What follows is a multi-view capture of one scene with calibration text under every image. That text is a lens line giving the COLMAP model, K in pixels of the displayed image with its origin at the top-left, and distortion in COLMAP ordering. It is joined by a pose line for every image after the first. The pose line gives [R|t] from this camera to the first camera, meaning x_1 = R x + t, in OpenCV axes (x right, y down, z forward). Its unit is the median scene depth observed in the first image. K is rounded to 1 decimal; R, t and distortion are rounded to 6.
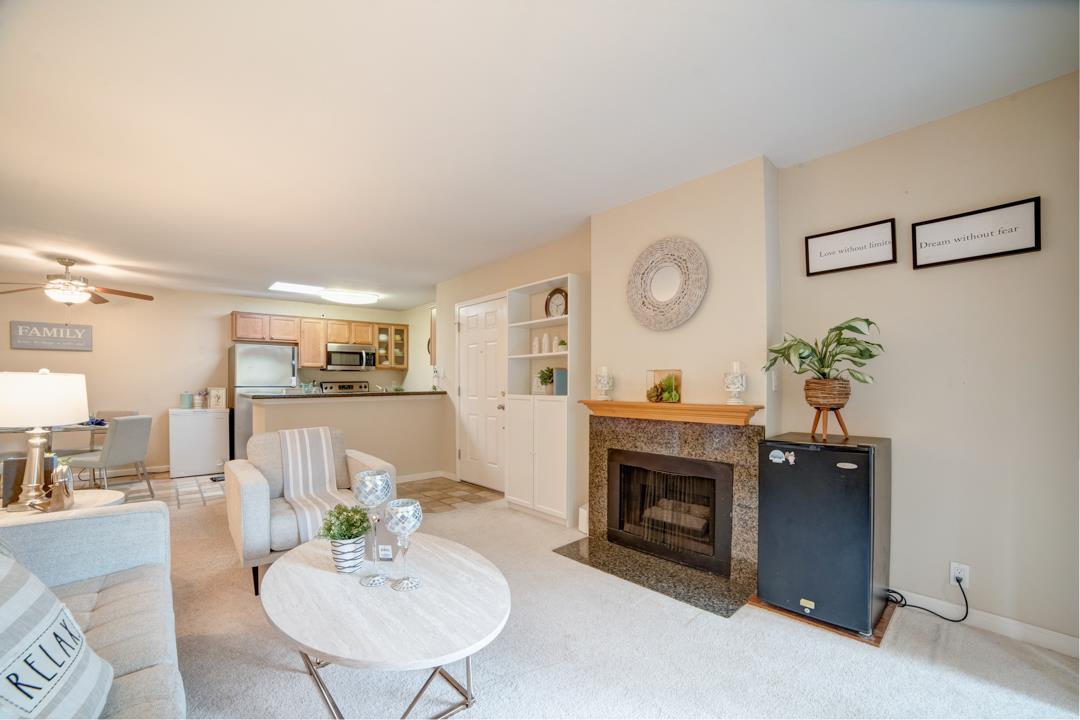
lens RADIAL K [[445.9, 0, 547.3], [0, 445.9, 380.4], [0, 0, 1]] dist [-0.073235, 0.027194]
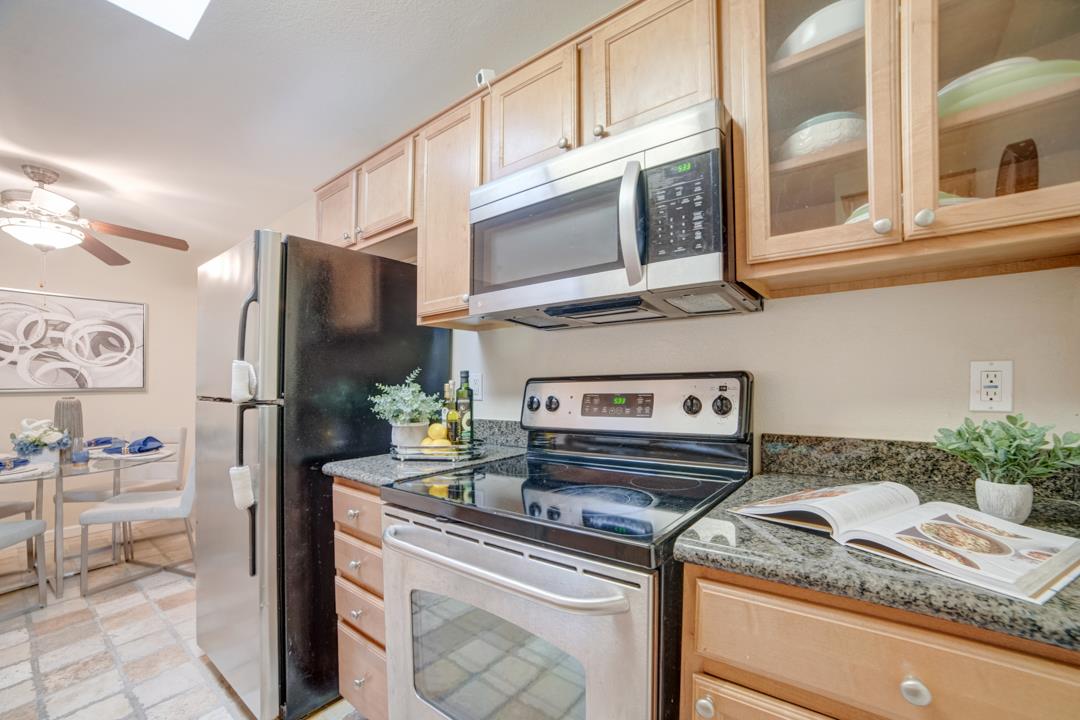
lens RADIAL K [[445.9, 0, 547.3], [0, 445.9, 380.4], [0, 0, 1]] dist [-0.073235, 0.027194]
pose [[0.166554, -0.005908, -0.986015, -0.343842], [0.016864, 0.999853, -0.003142, 0.007053], [0.985888, -0.016105, 0.166630, 1.180455]]
